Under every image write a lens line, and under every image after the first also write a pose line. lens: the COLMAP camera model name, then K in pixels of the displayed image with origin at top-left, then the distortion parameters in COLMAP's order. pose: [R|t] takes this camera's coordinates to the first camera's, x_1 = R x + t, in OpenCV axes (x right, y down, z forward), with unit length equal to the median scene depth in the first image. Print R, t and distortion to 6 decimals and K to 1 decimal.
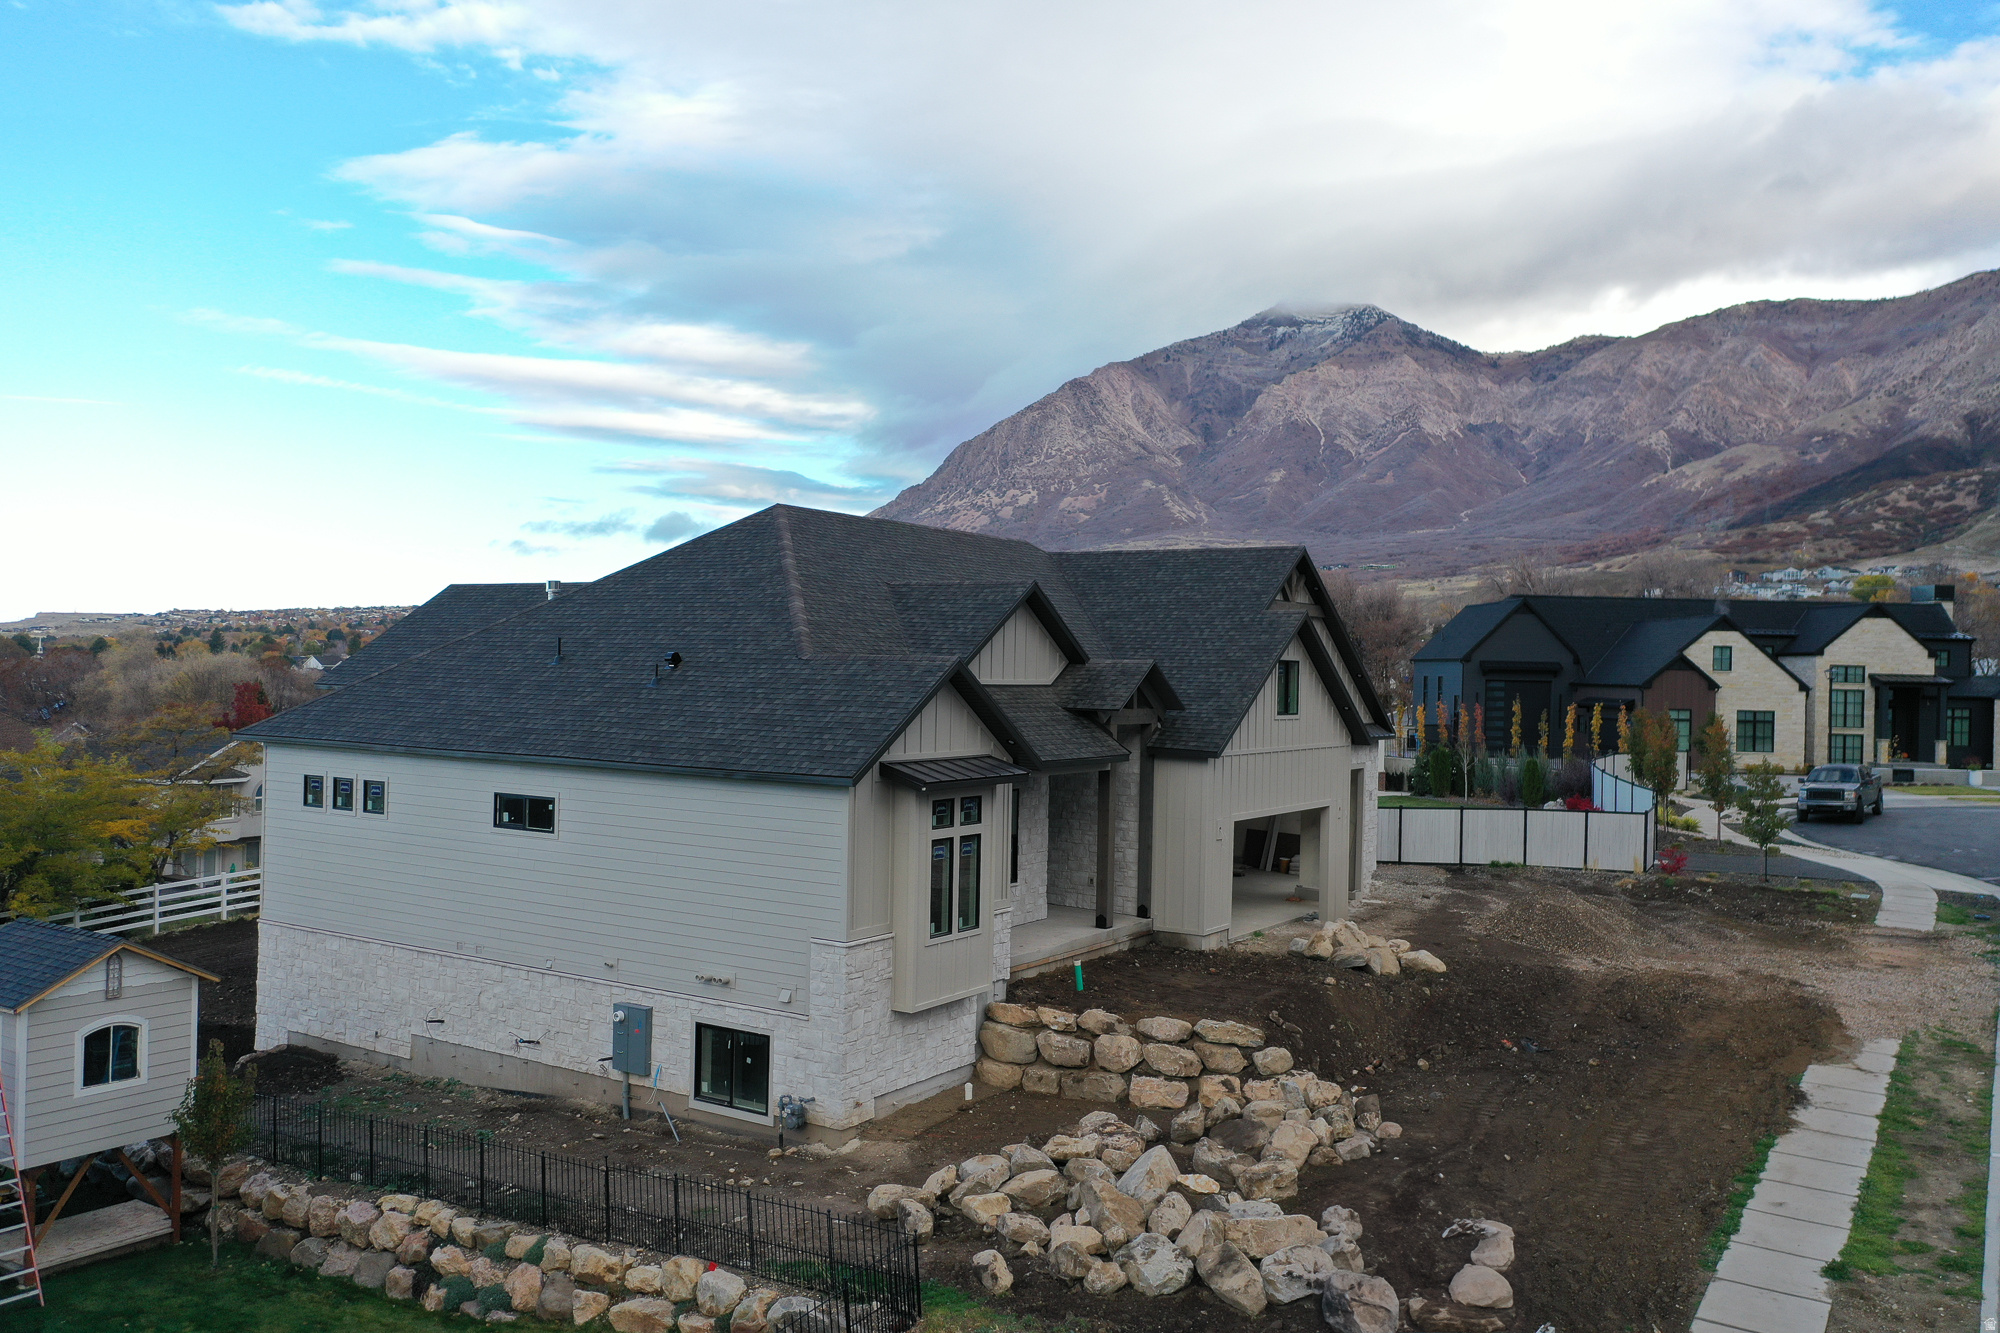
lens RADIAL K [[1576.0, 0, 974.8], [0, 1576.0, 652.8], [0, 0, 1]] dist [0.003462, -0.001207]
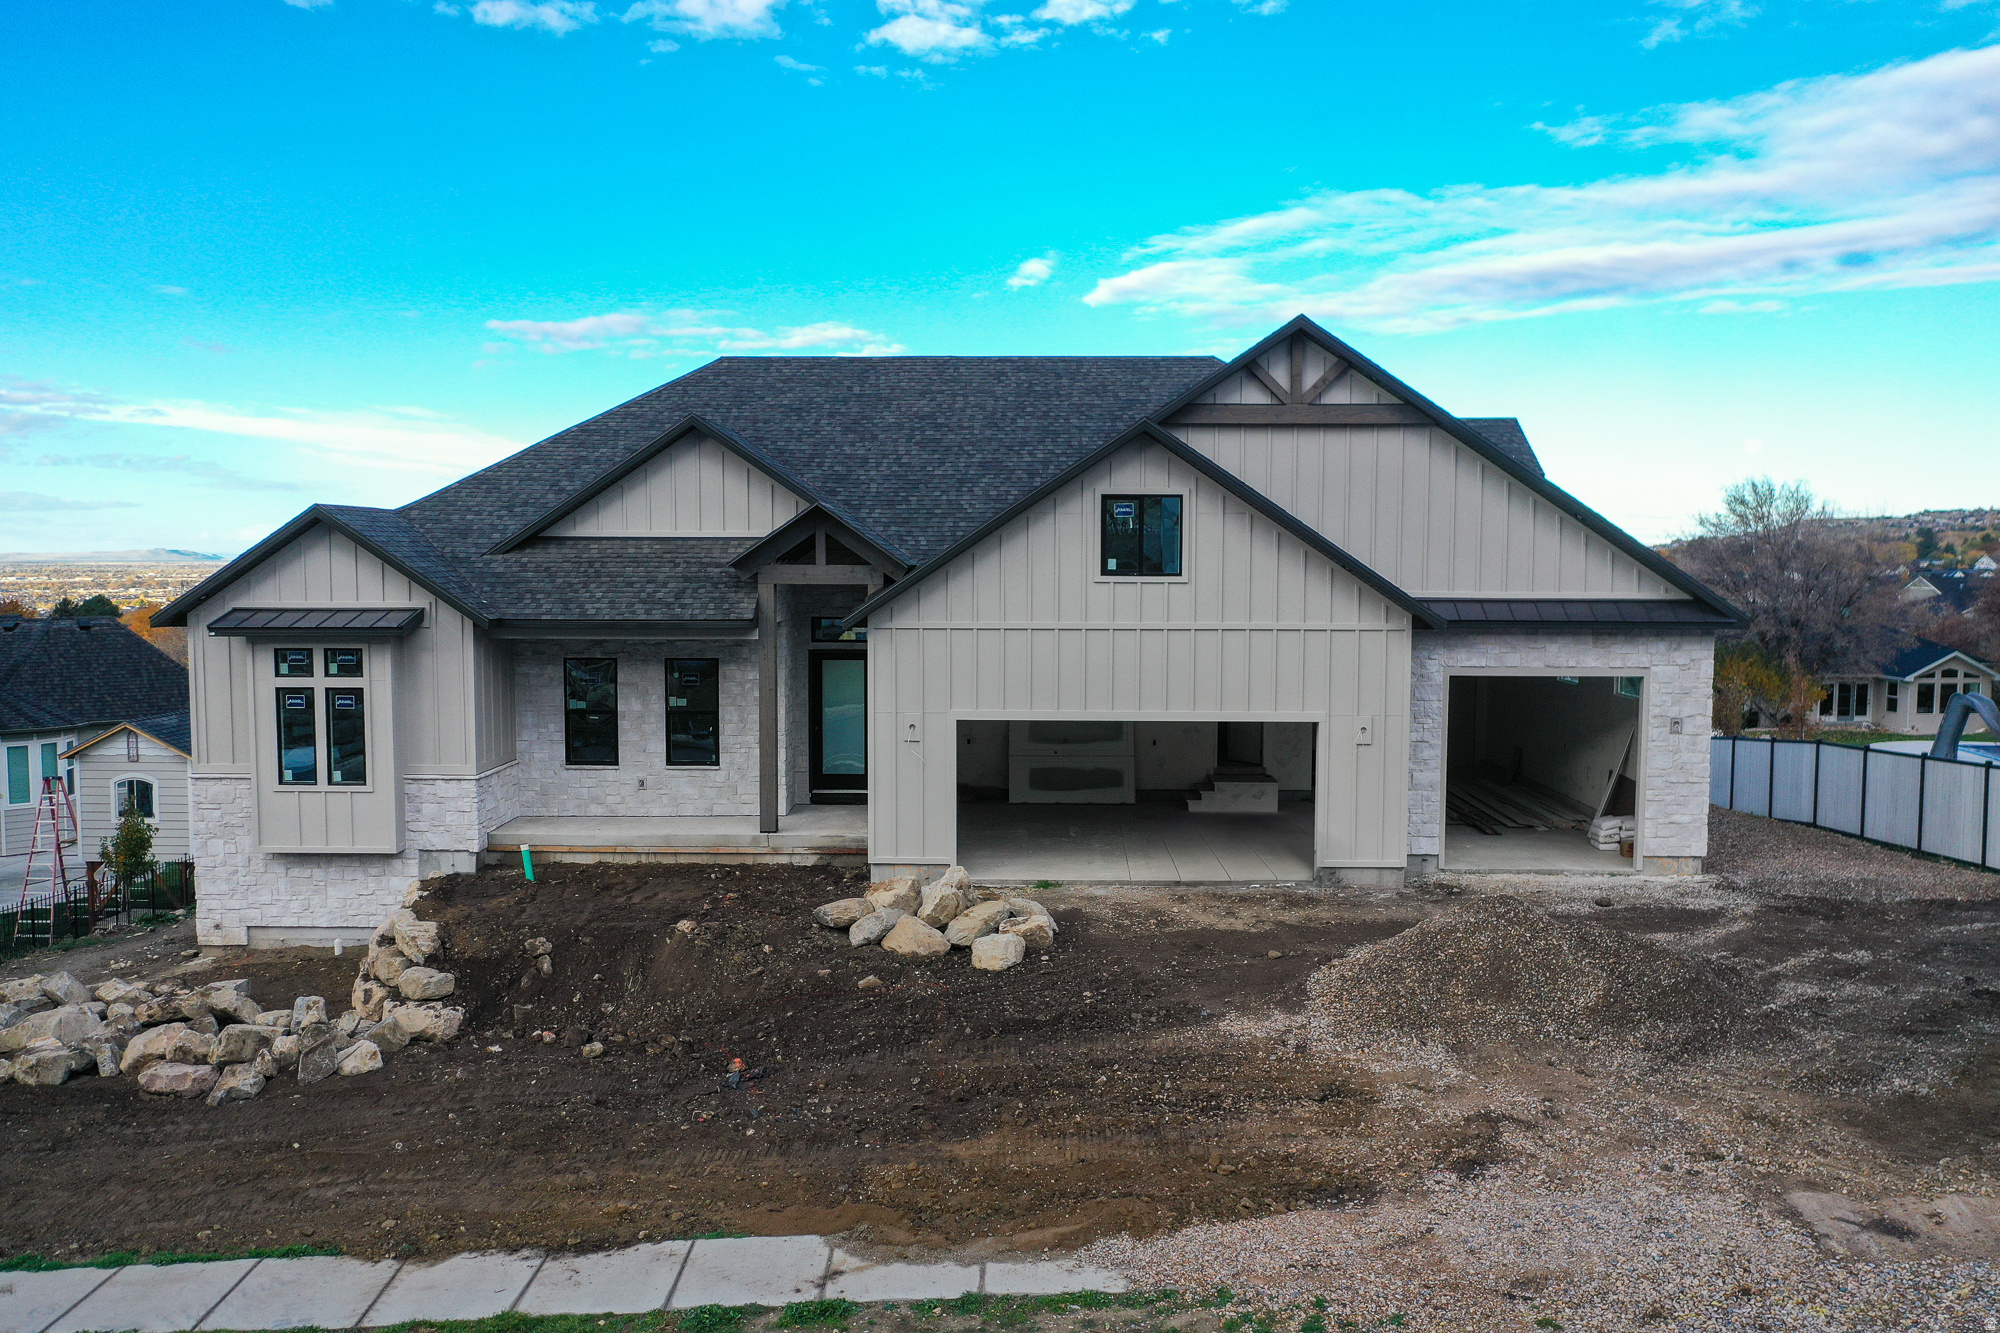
lens RADIAL K [[1576.0, 0, 983.2], [0, 1576.0, 625.5], [0, 0, 1]] dist [0.003462, -0.001207]
pose [[0.535282, 0.020247, -0.844431, 1.061883], [0.016610, 0.999267, 0.034488, 0.051871], [0.844510, -0.032487, 0.534554, 0.840096]]
